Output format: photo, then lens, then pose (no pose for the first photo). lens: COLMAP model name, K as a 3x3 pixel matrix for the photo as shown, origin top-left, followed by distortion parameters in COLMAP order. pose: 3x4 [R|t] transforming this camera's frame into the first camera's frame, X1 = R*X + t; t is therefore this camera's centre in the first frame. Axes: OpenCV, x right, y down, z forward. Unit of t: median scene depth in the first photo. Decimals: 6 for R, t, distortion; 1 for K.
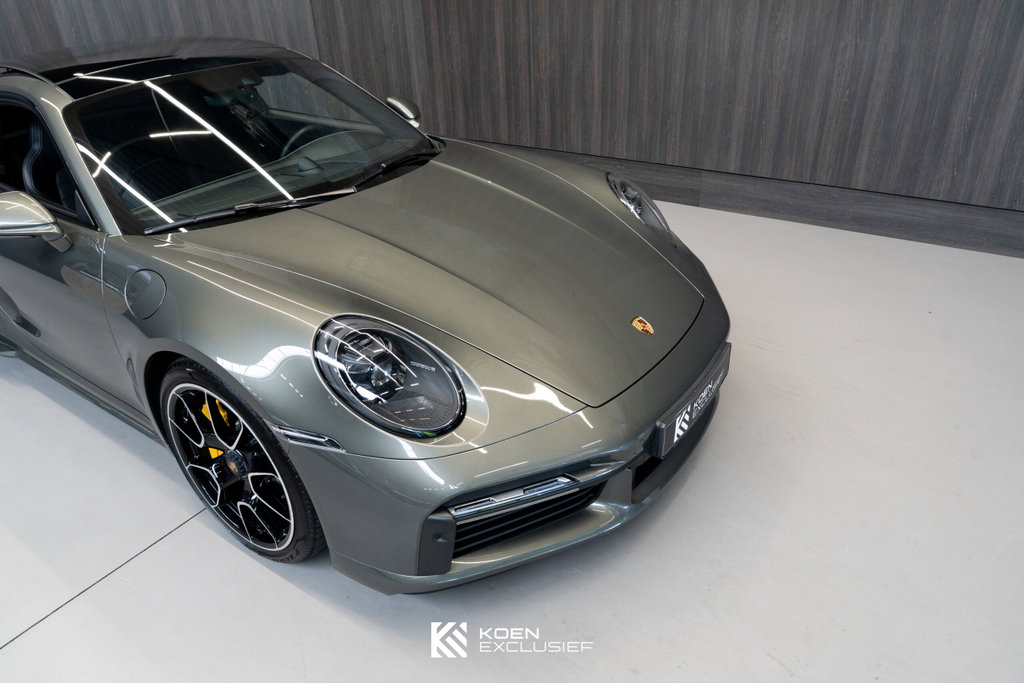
lens RADIAL K [[676.1, 0, 512.0], [0, 676.1, 341.5], [0, 0, 1]] dist [0.001860, -0.025895]
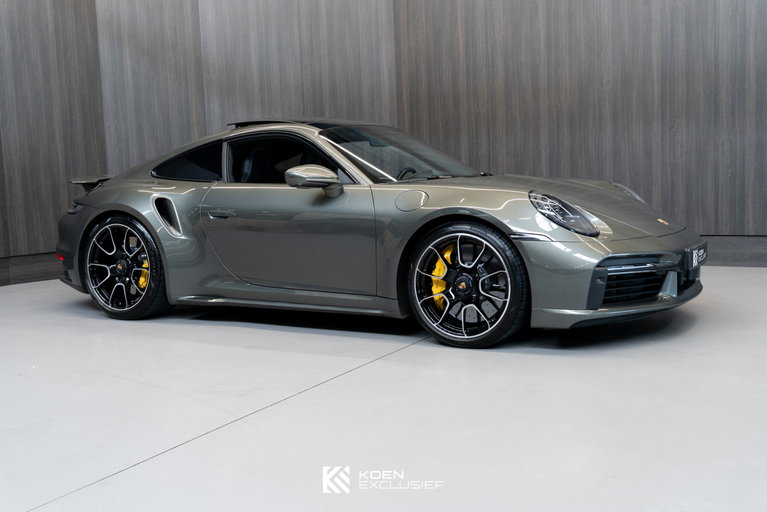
lens RADIAL K [[856.7, 0, 383.5], [0, 856.7, 256.0], [0, 0, 1]] dist [0.000159, 0.019364]
pose [[0.996455, -0.006661, 0.083868, -0.346507], [0.039912, 0.914975, -0.401531, 0.437977], [-0.074062, 0.403455, 0.911997, -0.480113]]
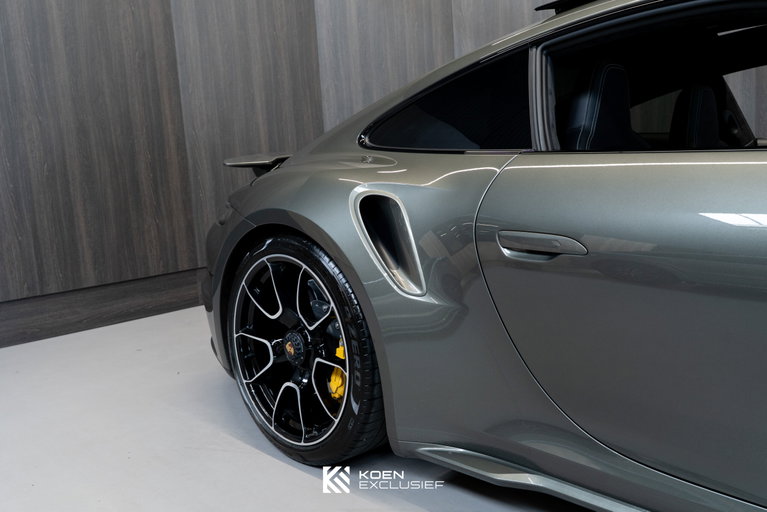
lens RADIAL K [[673.0, 0, 383.5], [0, 673.0, 256.0], [0, 0, 1]] dist [0.000446, -0.001532]
pose [[0.979404, 0.006004, -0.201819, -0.474089], [-0.078249, 0.932729, -0.351985, 0.033193], [0.186129, 0.360528, 0.913989, 0.272232]]
